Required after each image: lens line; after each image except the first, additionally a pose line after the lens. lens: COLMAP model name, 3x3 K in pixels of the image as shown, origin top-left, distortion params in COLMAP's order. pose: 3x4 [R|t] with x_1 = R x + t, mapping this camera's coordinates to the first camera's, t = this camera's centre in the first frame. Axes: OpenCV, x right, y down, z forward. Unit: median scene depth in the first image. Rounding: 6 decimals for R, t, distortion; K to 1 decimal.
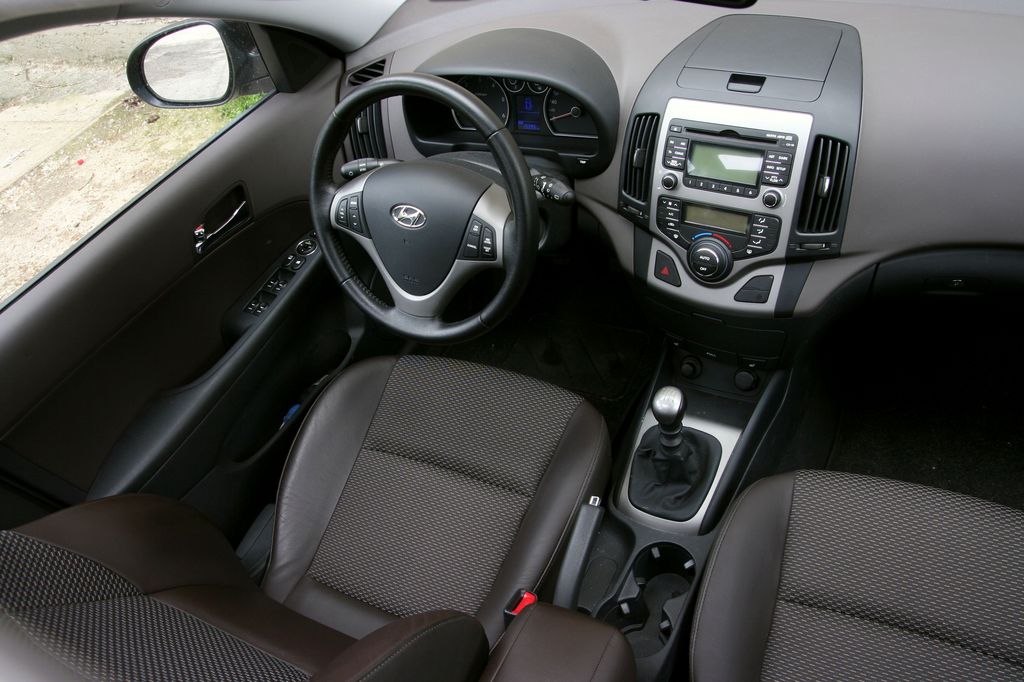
lens RADIAL K [[781.2, 0, 512.0], [0, 781.2, 341.0], [0, 0, 1]] dist [-0.151385, 0.132630]
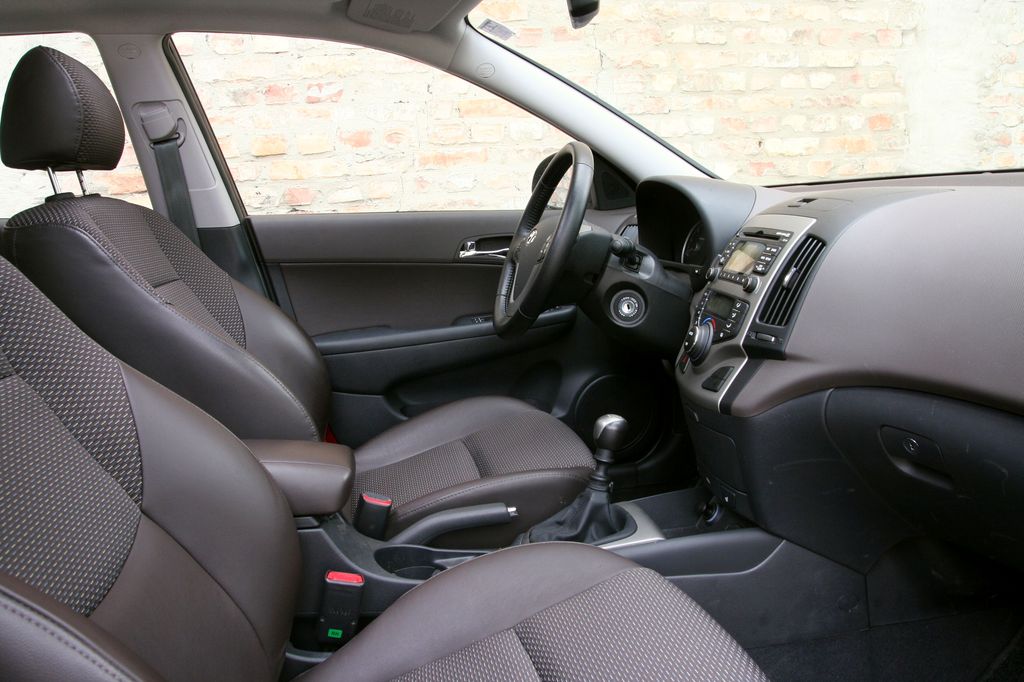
lens RADIAL K [[778.8, 0, 512.0], [0, 778.8, 341.0], [0, 0, 1]] dist [-0.151465, 0.124346]
pose [[0.607371, 0.309273, -0.731745, 0.857977], [-0.607231, 0.774647, -0.176615, 0.225502], [0.512221, 0.551609, 0.658299, 0.206783]]
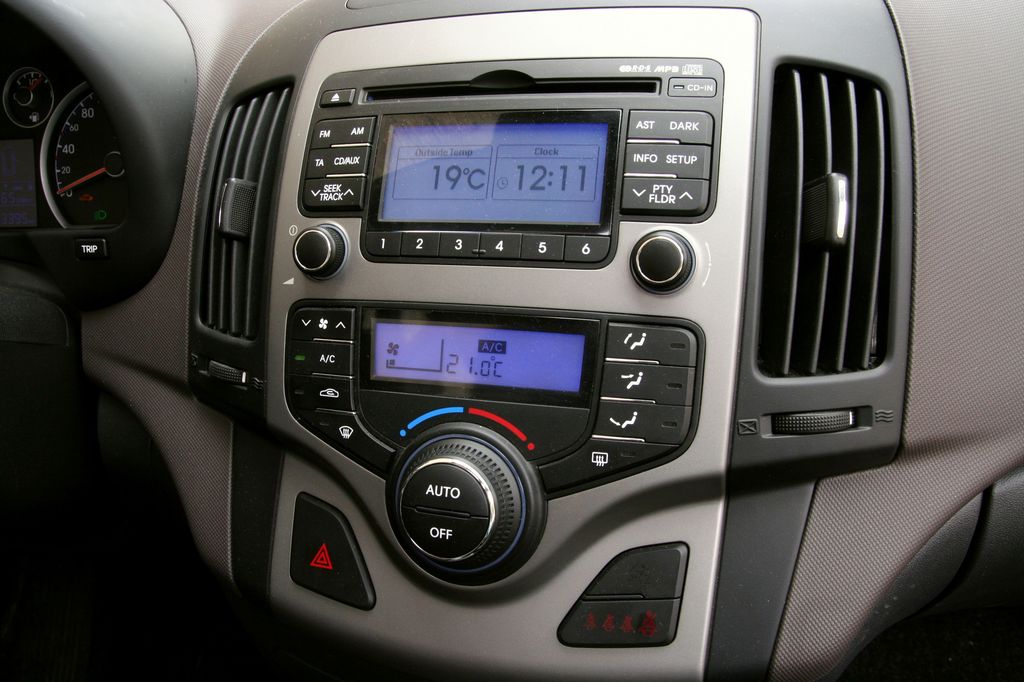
lens RADIAL K [[874.6, 0, 512.0], [0, 874.6, 341.0], [0, 0, 1]] dist [-0.121209, 0.123880]
pose [[0.962494, 0.025394, 0.270113, 0.187846], [0.083361, 0.919767, -0.383509, -0.036385], [-0.258180, 0.391642, 0.883153, 0.699660]]
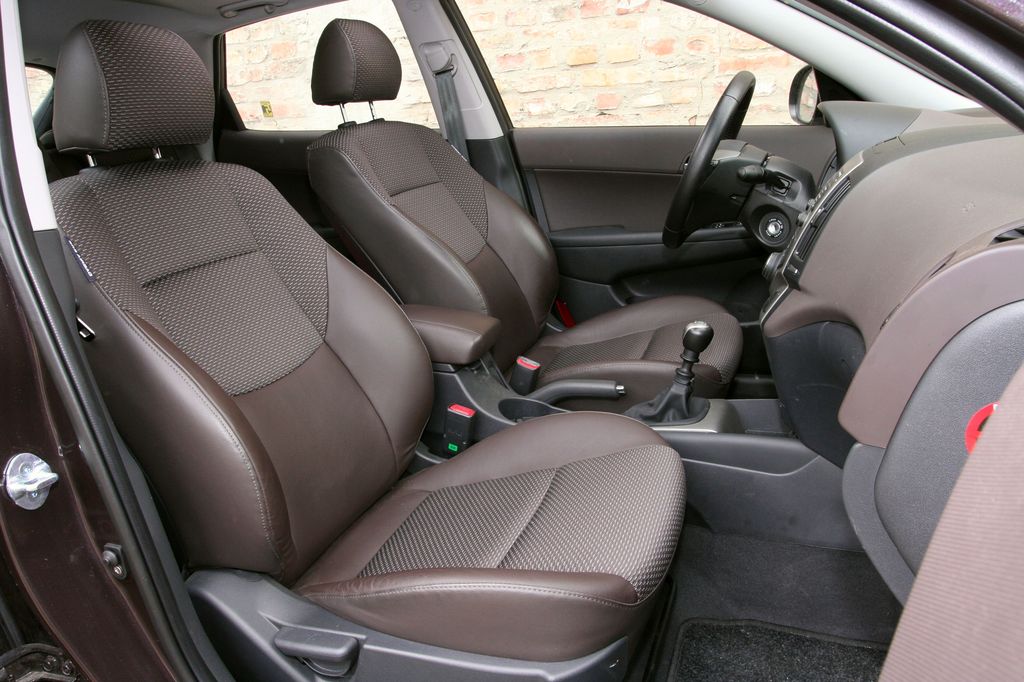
lens RADIAL K [[778.8, 0, 512.0], [0, 778.8, 341.0], [0, 0, 1]] dist [-0.151465, 0.124346]
pose [[0.126343, 0.470744, -0.873176, 1.245341], [-0.659956, 0.697056, 0.280303, -0.090455], [0.740604, 0.540844, 0.398739, 0.333864]]
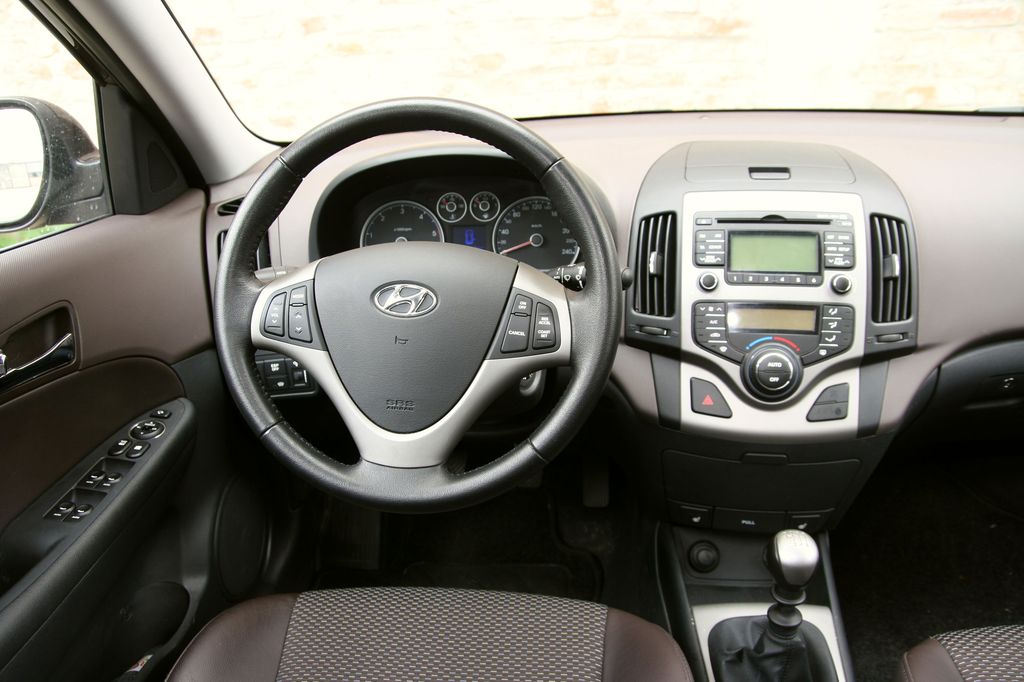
lens RADIAL K [[778.8, 0, 512.0], [0, 778.8, 341.0], [0, 0, 1]] dist [-0.151465, 0.124346]
pose [[0.925553, 0.013533, 0.378376, -0.290699], [0.148099, 0.906796, -0.394700, 0.137590], [-0.348451, 0.421353, 0.837283, 0.431093]]
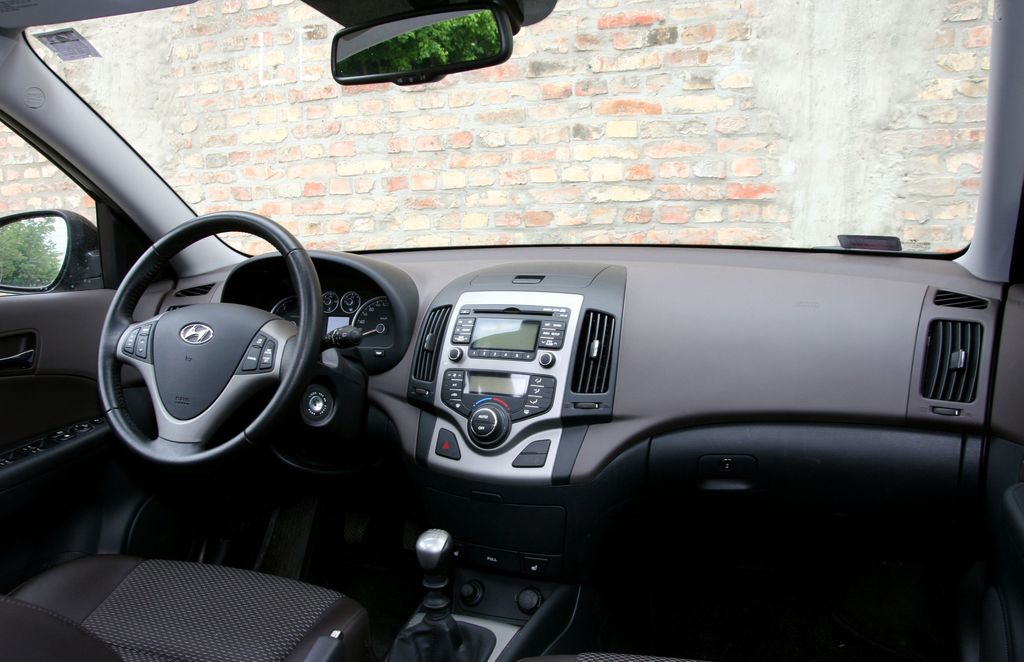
lens RADIAL K [[799.6, 0, 512.0], [0, 799.6, 331.0], [0, 0, 1]] dist [-0.135715, 0.087199]
pose [[0.977015, 0.154515, 0.146855, 0.115398], [-0.035685, 0.797742, -0.601942, 0.427948], [-0.210162, 0.582866, 0.784920, 0.108714]]
